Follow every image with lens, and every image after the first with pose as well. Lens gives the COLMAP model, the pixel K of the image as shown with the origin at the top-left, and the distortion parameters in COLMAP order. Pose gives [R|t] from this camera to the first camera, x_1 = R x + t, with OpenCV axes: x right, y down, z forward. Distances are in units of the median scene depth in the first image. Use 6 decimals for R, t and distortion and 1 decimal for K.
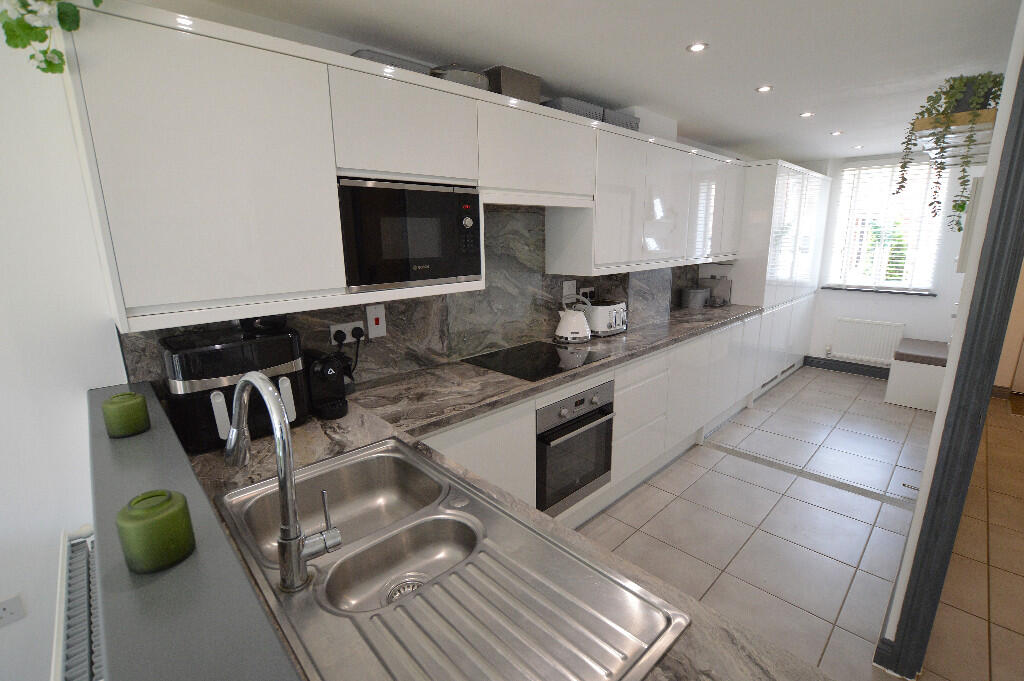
lens RADIAL K [[460.0, 0, 518.3], [0, 460.0, 348.0], [0, 0, 1]] dist [-0.000507, -0.000128]
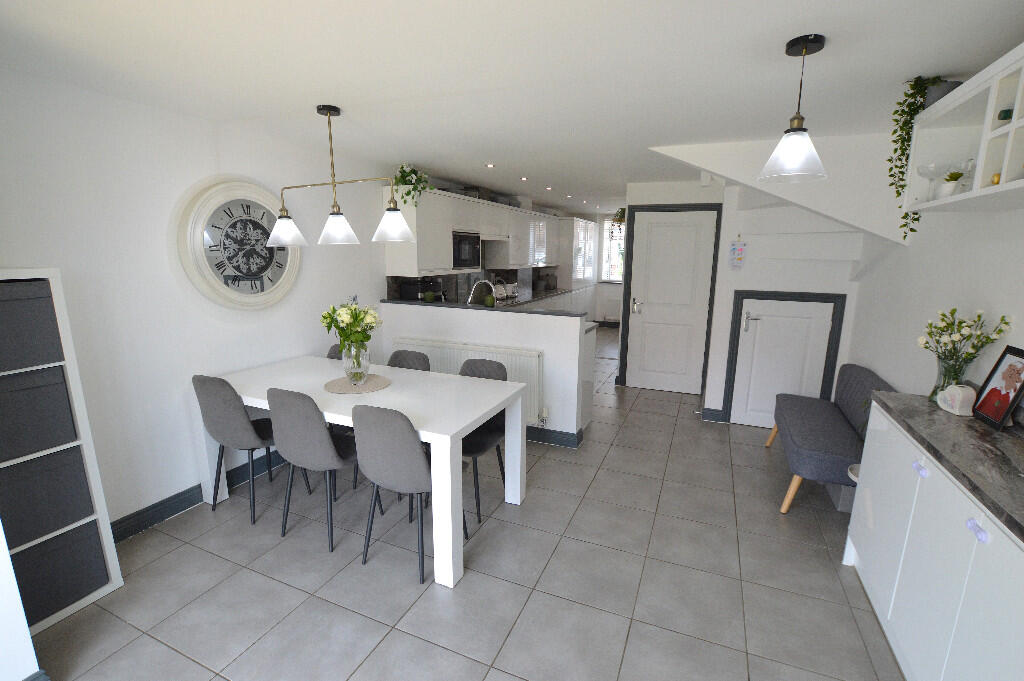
lens RADIAL K [[460.0, 0, 510.4], [0, 460.0, 340.5], [0, 0, 1]] dist [-0.000507, -0.000128]
pose [[0.933070, -0.048888, 0.356356, -0.506196], [0.064405, 0.997417, -0.031801, 0.209227], [-0.353881, 0.052624, 0.933809, -0.870436]]
